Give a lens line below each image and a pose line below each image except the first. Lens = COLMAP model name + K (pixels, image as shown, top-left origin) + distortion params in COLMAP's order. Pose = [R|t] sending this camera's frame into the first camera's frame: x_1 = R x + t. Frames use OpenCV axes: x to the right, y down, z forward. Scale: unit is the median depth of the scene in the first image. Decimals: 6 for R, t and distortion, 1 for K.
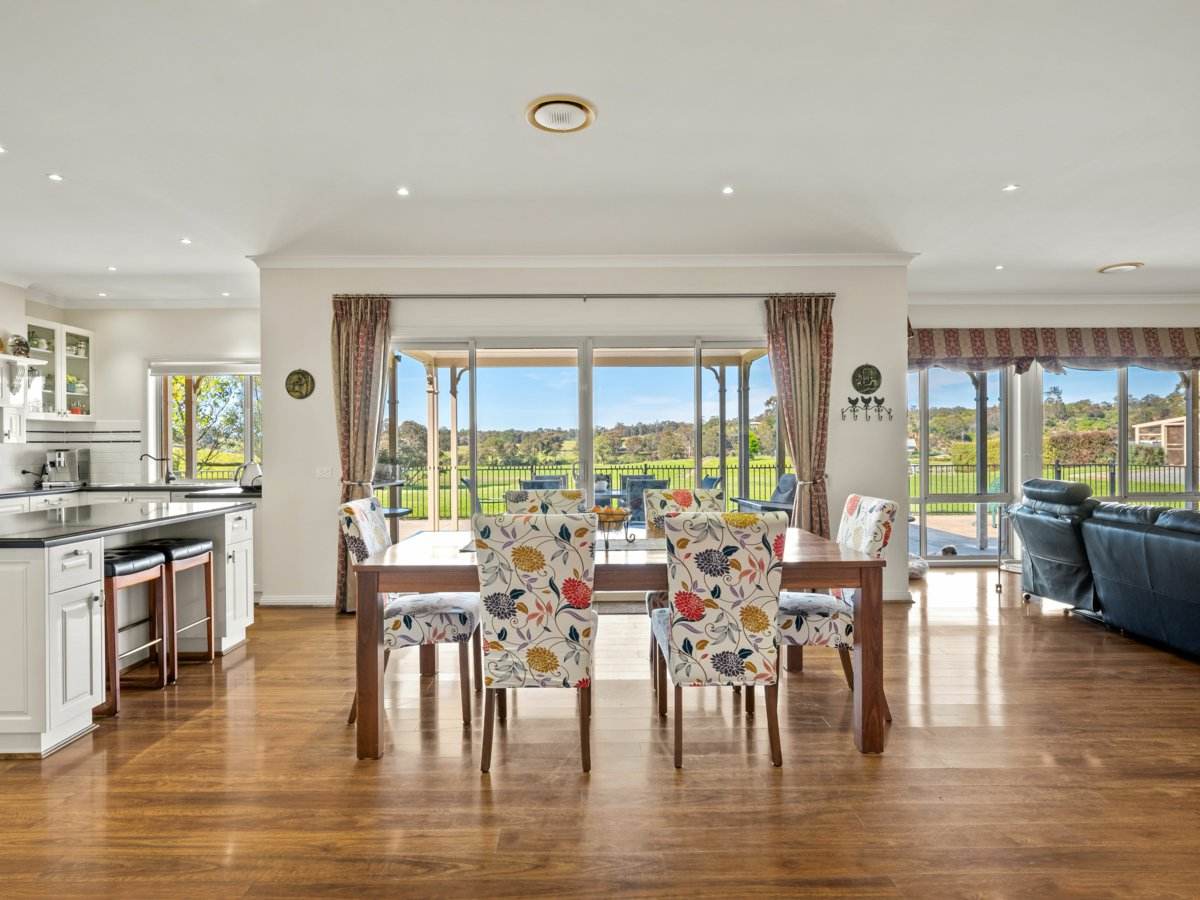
lens RADIAL K [[674.6, 0, 593.6], [0, 674.6, 444.3], [0, 0, 1]] dist [-0.006400, 0.003013]
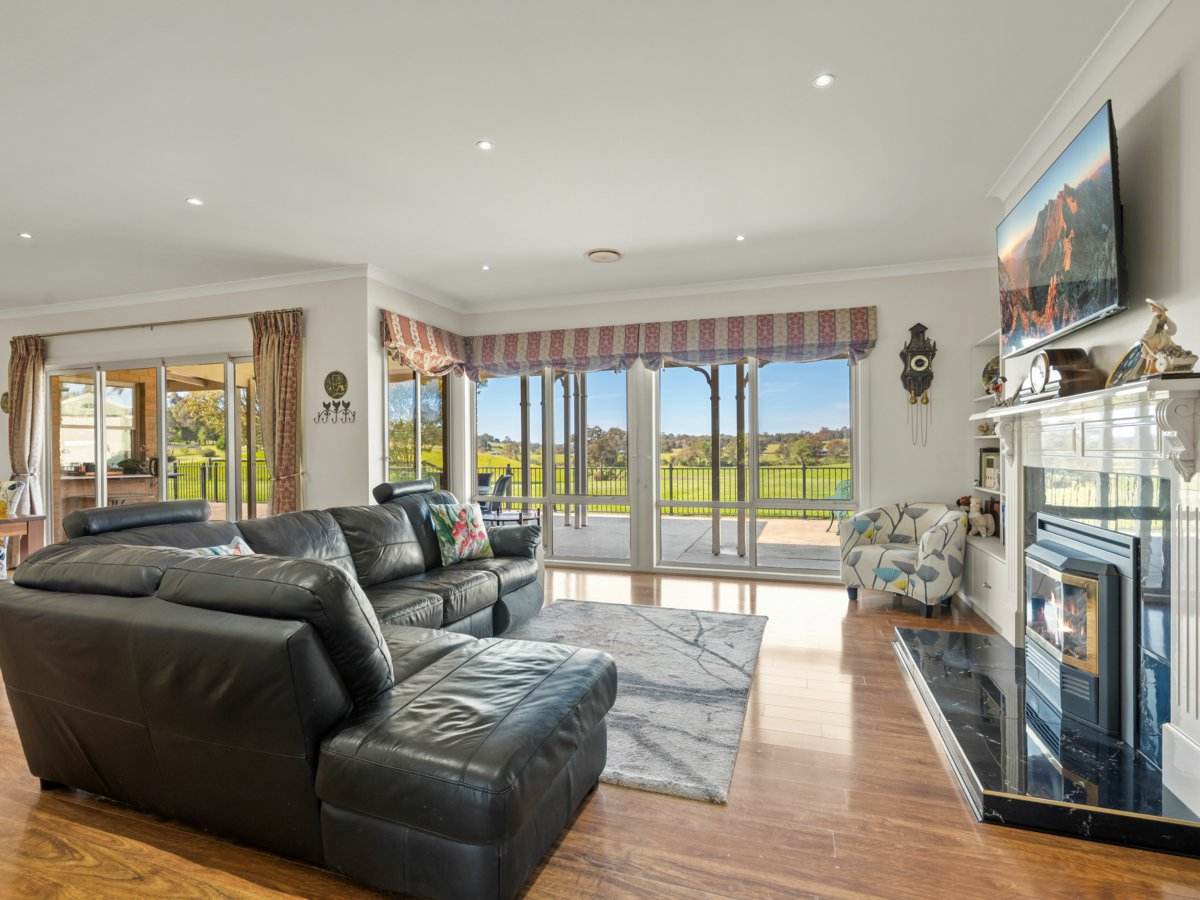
lens RADIAL K [[583.2, 0, 598.1], [0, 583.2, 449.8], [0, 0, 1]] dist [0.018004, -0.000017]
pose [[0.942550, 0.001836, -0.334059, 0.194564], [-0.000491, 0.999991, 0.004113, 0.000698], [0.334064, -0.003713, 0.942543, 0.043852]]
